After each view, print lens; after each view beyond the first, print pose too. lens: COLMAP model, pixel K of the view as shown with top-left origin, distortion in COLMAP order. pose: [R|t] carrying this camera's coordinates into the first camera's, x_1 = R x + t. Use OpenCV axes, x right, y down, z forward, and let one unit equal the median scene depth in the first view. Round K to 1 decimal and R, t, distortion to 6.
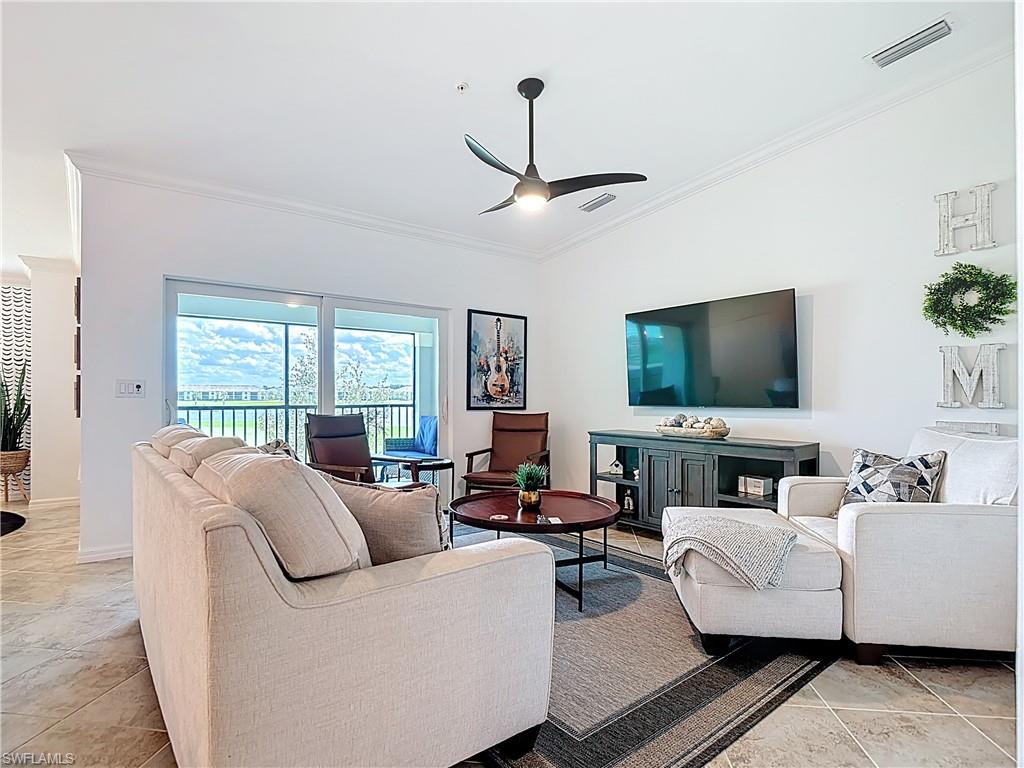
lens RADIAL K [[542.0, 0, 509.7], [0, 542.0, 393.5], [0, 0, 1]] dist [-0.008764, -0.003166]
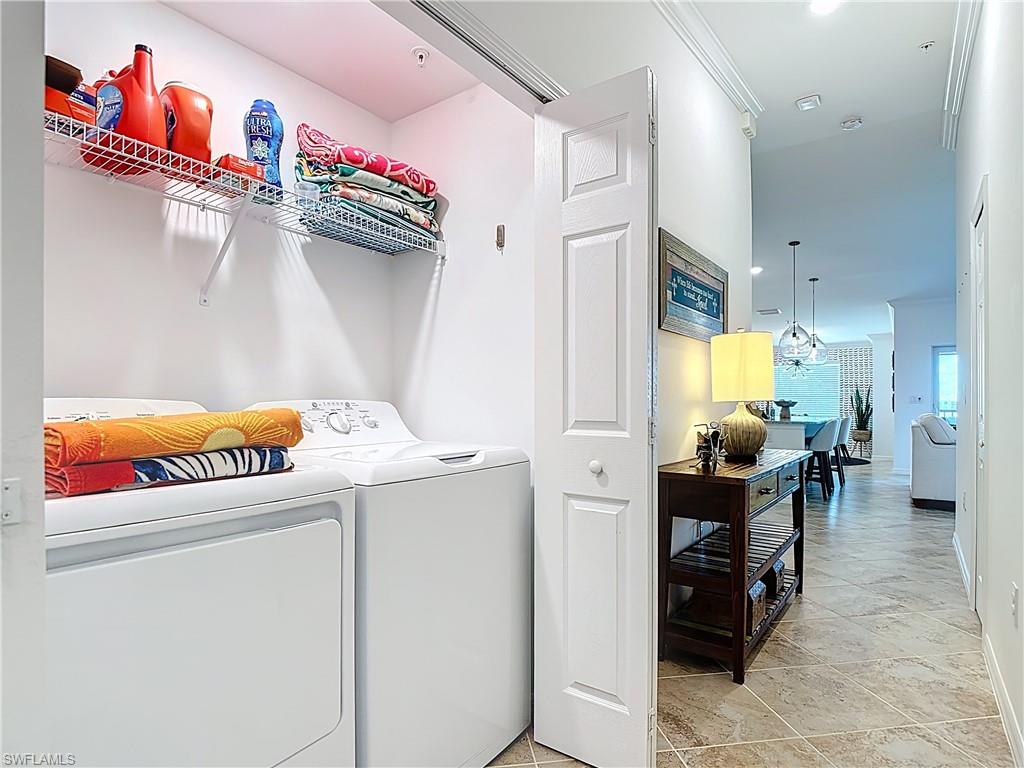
lens RADIAL K [[542.0, 0, 509.7], [0, 542.0, 393.5], [0, 0, 1]] dist [-0.008764, -0.003166]
pose [[0.258629, -0.011518, -0.965908, 0.802273], [-0.007021, 0.999880, -0.013803, 0.005996], [0.965951, 0.010352, 0.258518, -0.947228]]
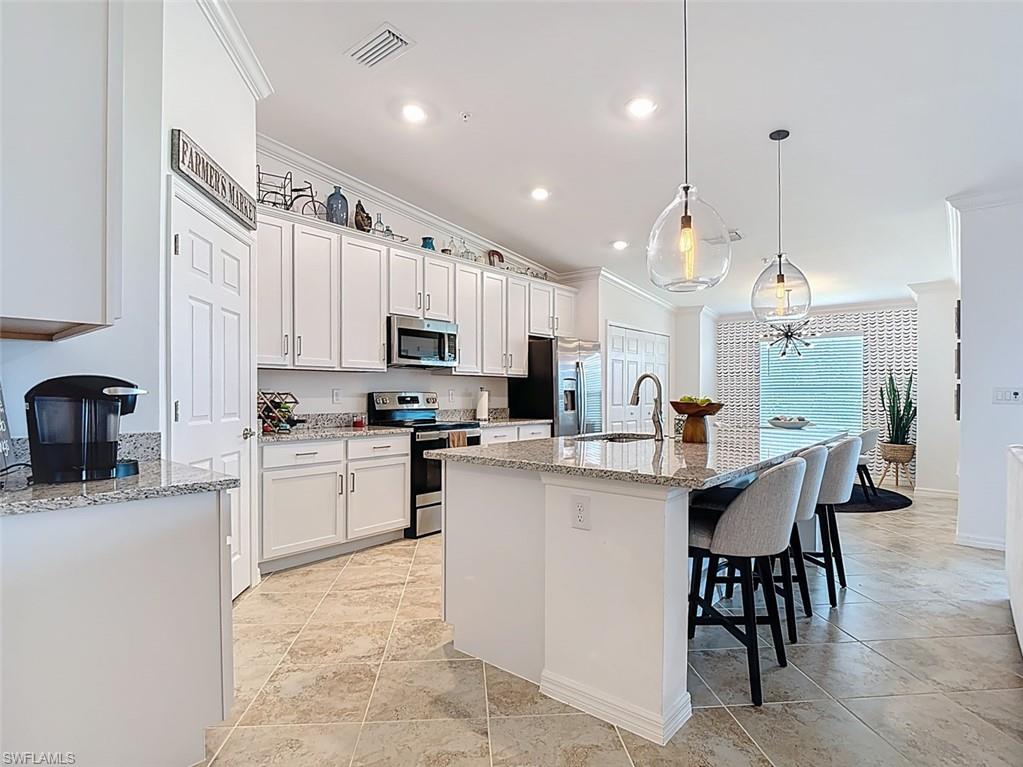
lens RADIAL K [[550.4, 0, 504.7], [0, 550.4, 398.8], [0, 0, 1]] dist [-0.010994, -0.001172]
pose [[0.204152, 0.008968, -0.978898, 0.129221], [-0.000557, 0.999959, 0.009045, -0.009702], [0.978939, -0.001301, 0.204149, -0.168861]]
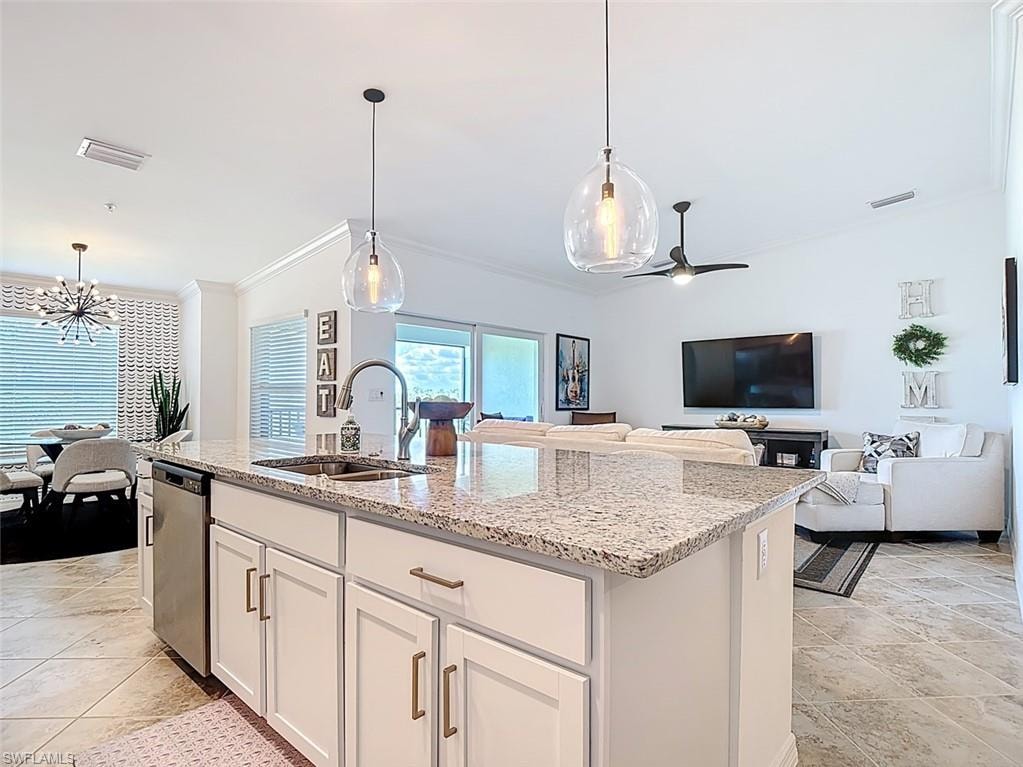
lens RADIAL K [[538.4, 0, 504.1], [0, 538.4, 388.0], [0, 0, 1]] dist [-0.015766, -0.000715]
pose [[0.984505, 0.005102, 0.175284, -0.508865], [-0.002748, 0.999903, -0.013672, -0.006916], [-0.175337, 0.012978, 0.984423, -0.304570]]
